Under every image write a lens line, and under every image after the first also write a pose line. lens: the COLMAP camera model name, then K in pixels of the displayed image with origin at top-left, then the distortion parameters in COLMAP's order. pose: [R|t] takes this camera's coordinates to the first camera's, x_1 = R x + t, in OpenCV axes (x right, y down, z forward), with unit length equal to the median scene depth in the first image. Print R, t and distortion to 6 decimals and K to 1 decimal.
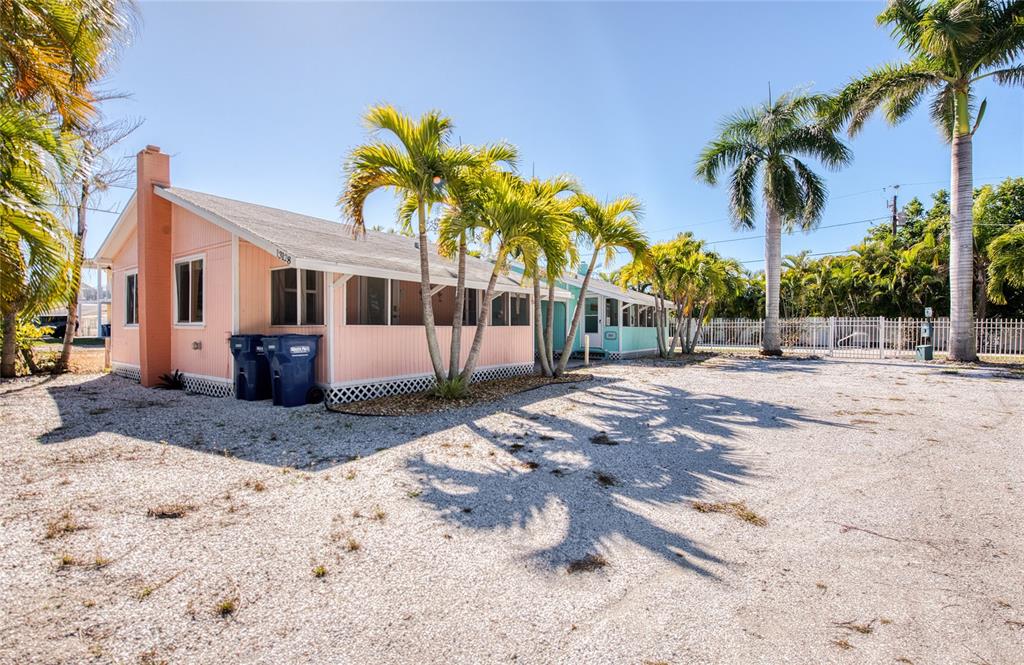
lens RADIAL K [[454.5, 0, 510.7], [0, 454.5, 331.2], [0, 0, 1]] dist [-0.012720, -0.001636]
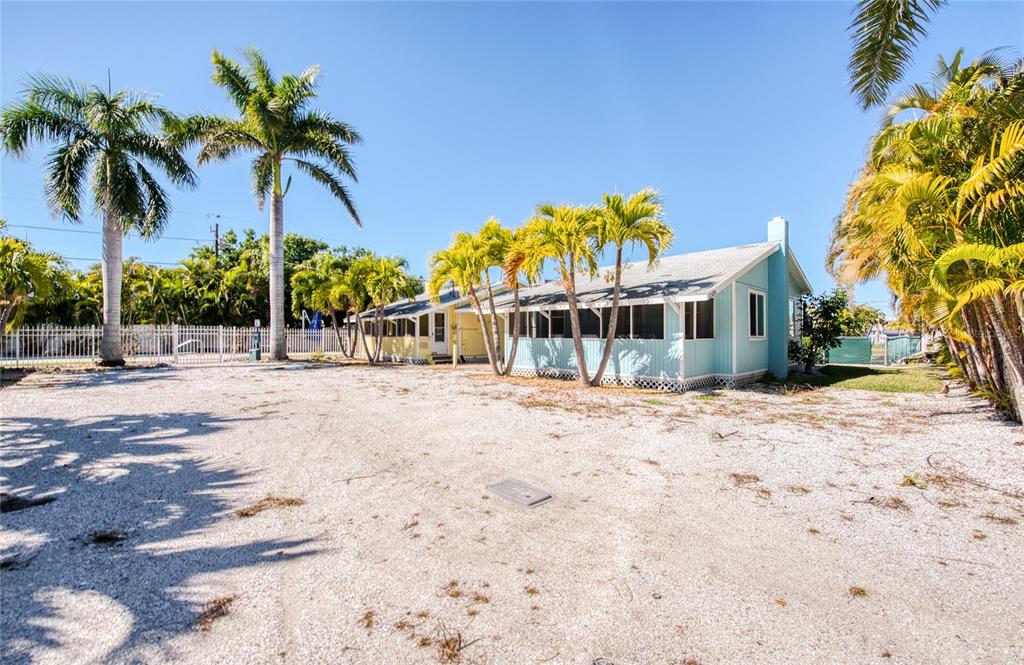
lens RADIAL K [[411.0, 0, 511.9], [0, 411.0, 339.0], [0, 0, 1]] dist [-0.015649, -0.002158]
pose [[0.198509, -0.013865, 0.980001, -0.067471], [0.009601, 0.999879, 0.012201, -0.003646], [-0.980052, 0.006987, 0.198619, 0.037383]]
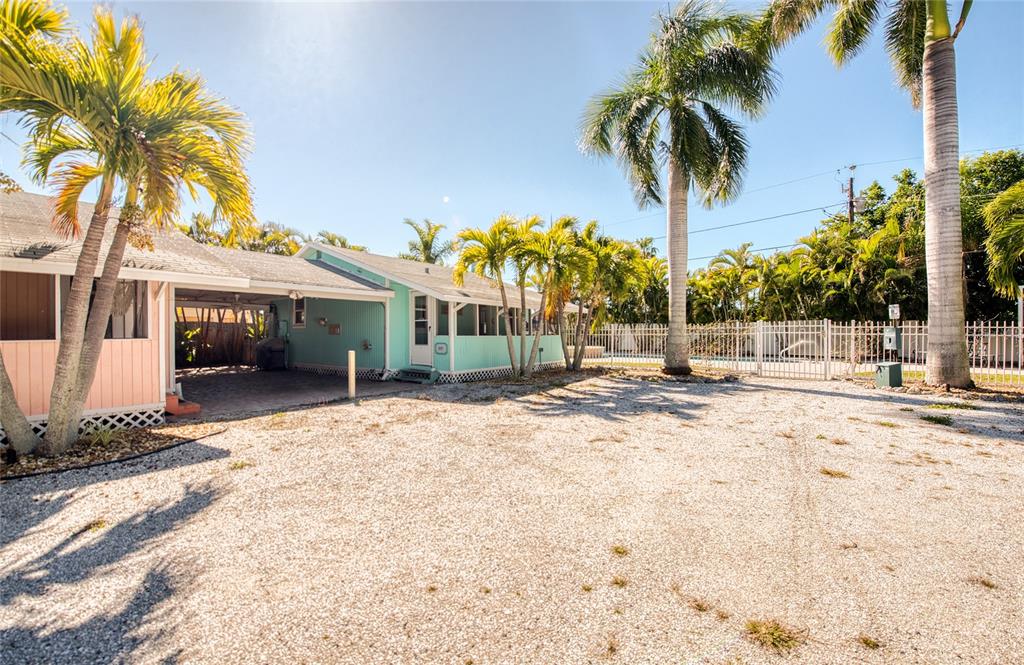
lens RADIAL K [[411.0, 0, 511.1], [0, 411.0, 331.5], [0, 0, 1]] dist [-0.015649, -0.002158]
pose [[0.999960, -0.005093, -0.007307, 0.316610], [0.004993, 0.999895, -0.013602, -0.007039], [0.007376, 0.013565, 0.999881, 0.342124]]
